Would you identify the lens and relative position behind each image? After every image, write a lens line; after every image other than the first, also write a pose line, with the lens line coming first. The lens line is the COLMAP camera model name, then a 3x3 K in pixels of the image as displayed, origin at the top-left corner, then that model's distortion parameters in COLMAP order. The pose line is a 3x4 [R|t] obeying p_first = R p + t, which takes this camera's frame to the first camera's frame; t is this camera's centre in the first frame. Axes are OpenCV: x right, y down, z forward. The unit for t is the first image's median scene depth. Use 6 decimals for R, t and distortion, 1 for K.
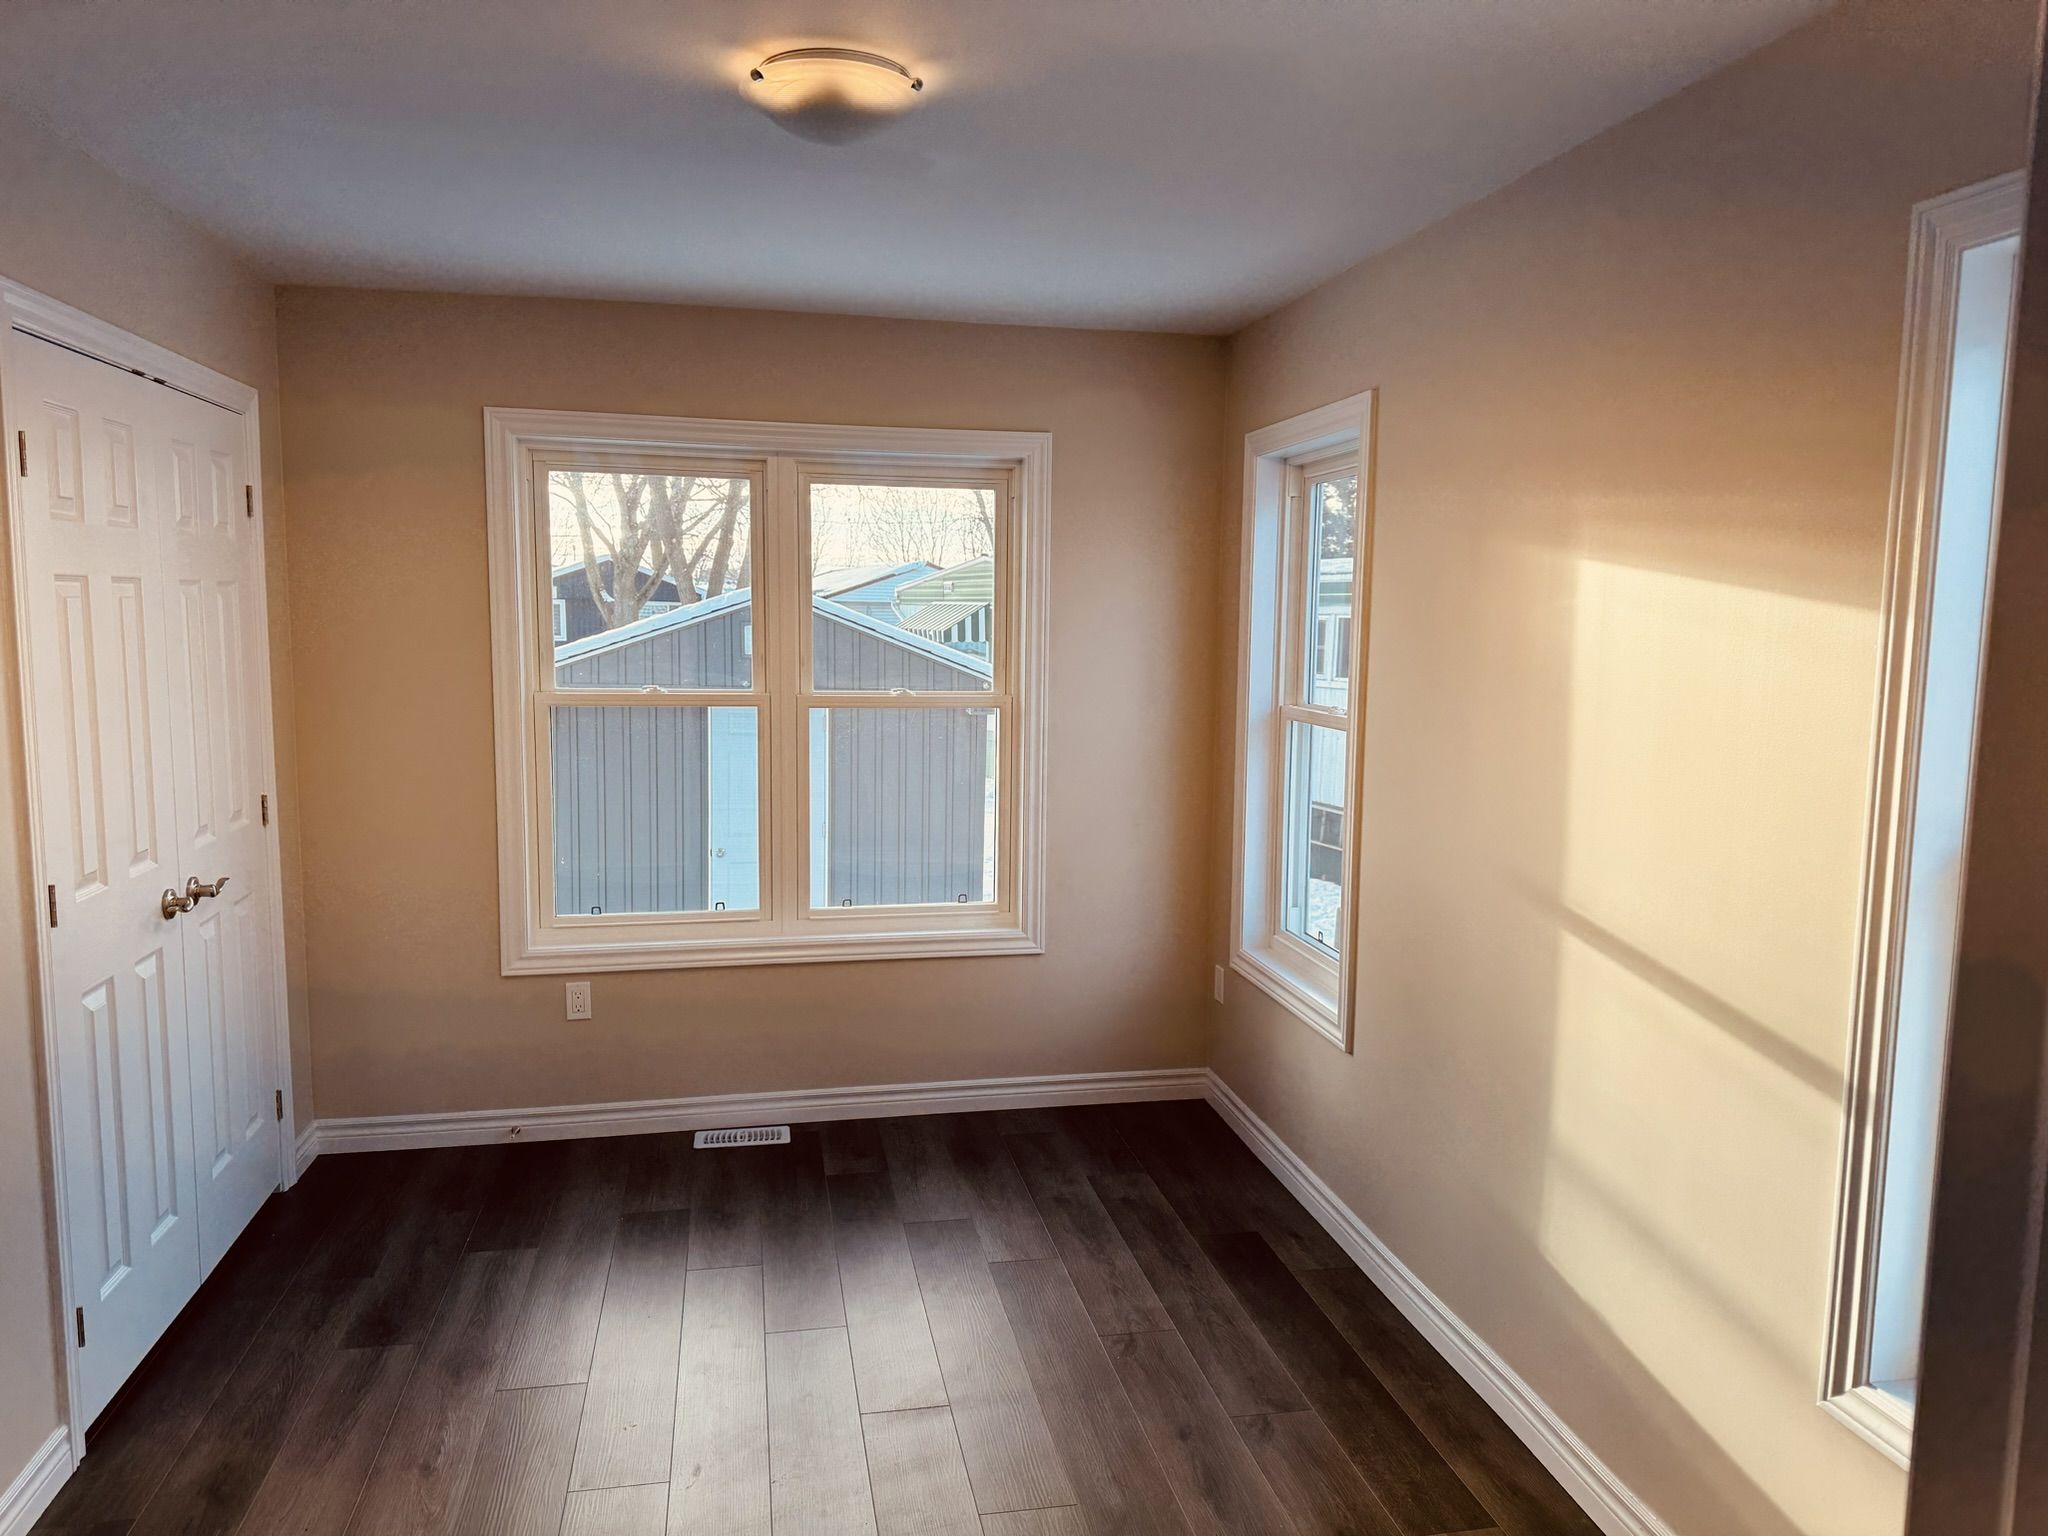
lens RADIAL K [[1452.9, 0, 1013.7], [0, 1452.9, 764.2], [0, 0, 1]] dist [0.080519, -0.094766]
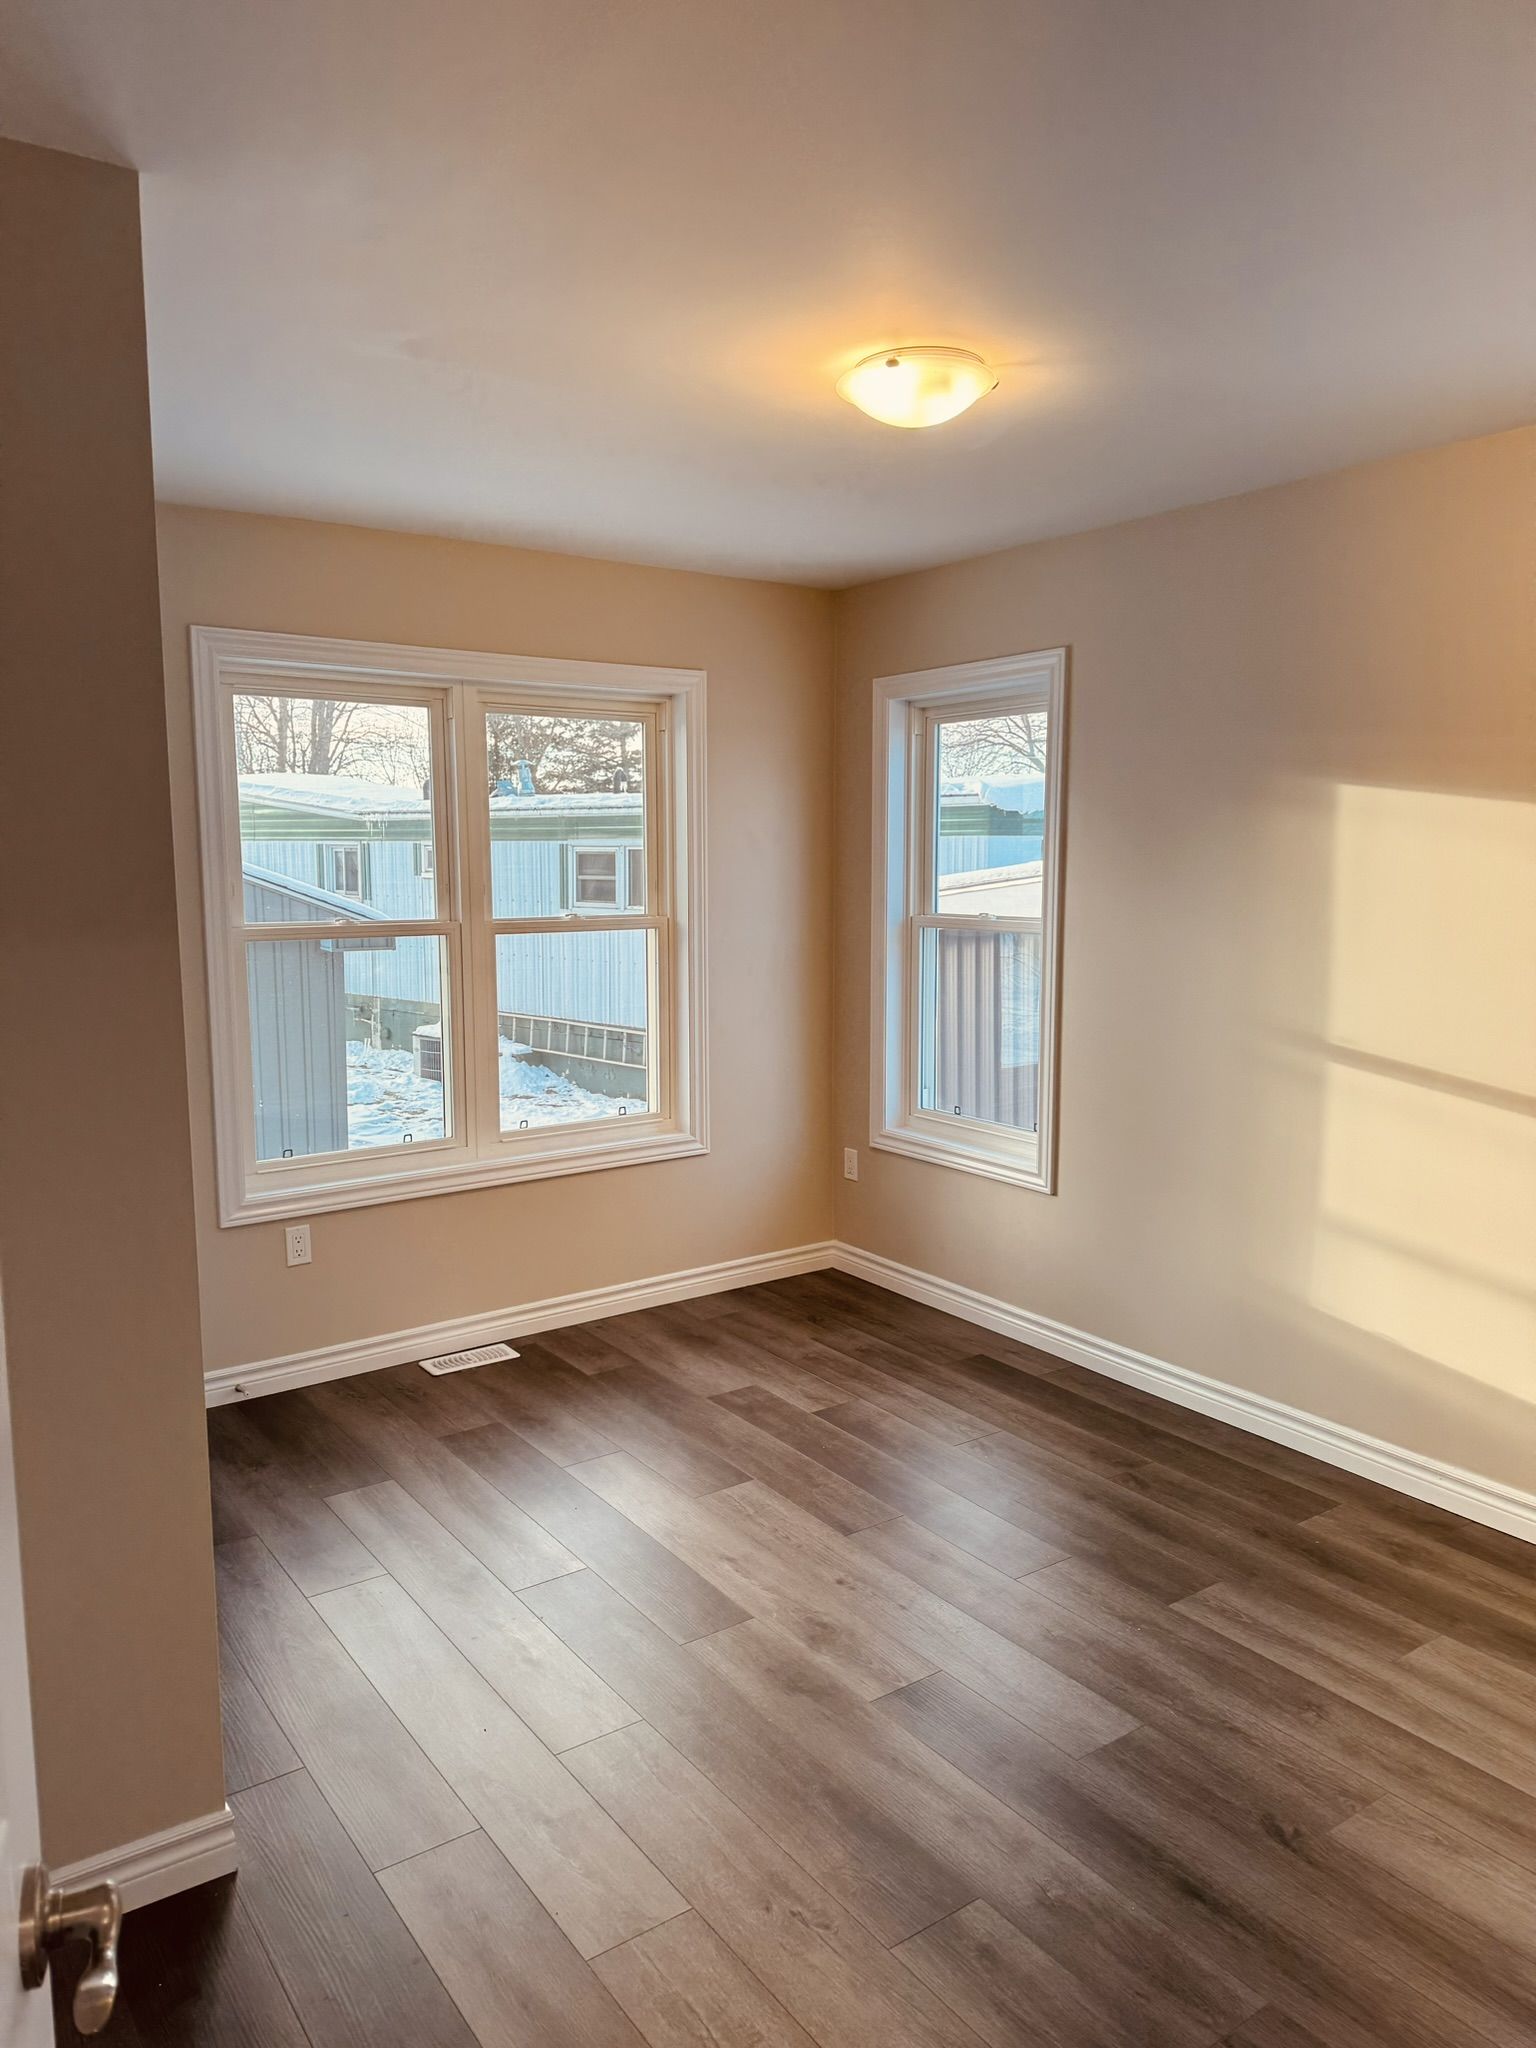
lens RADIAL K [[1452.9, 0, 764.5], [0, 1452.9, 1031.6], [0, 0, 1]] dist [0.080519, -0.094766]
pose [[0.911333, -0.067110, 0.406162, -0.424512], [0.058616, 0.997724, 0.033334, 0.006731], [-0.407475, -0.006571, 0.913193, -0.009699]]
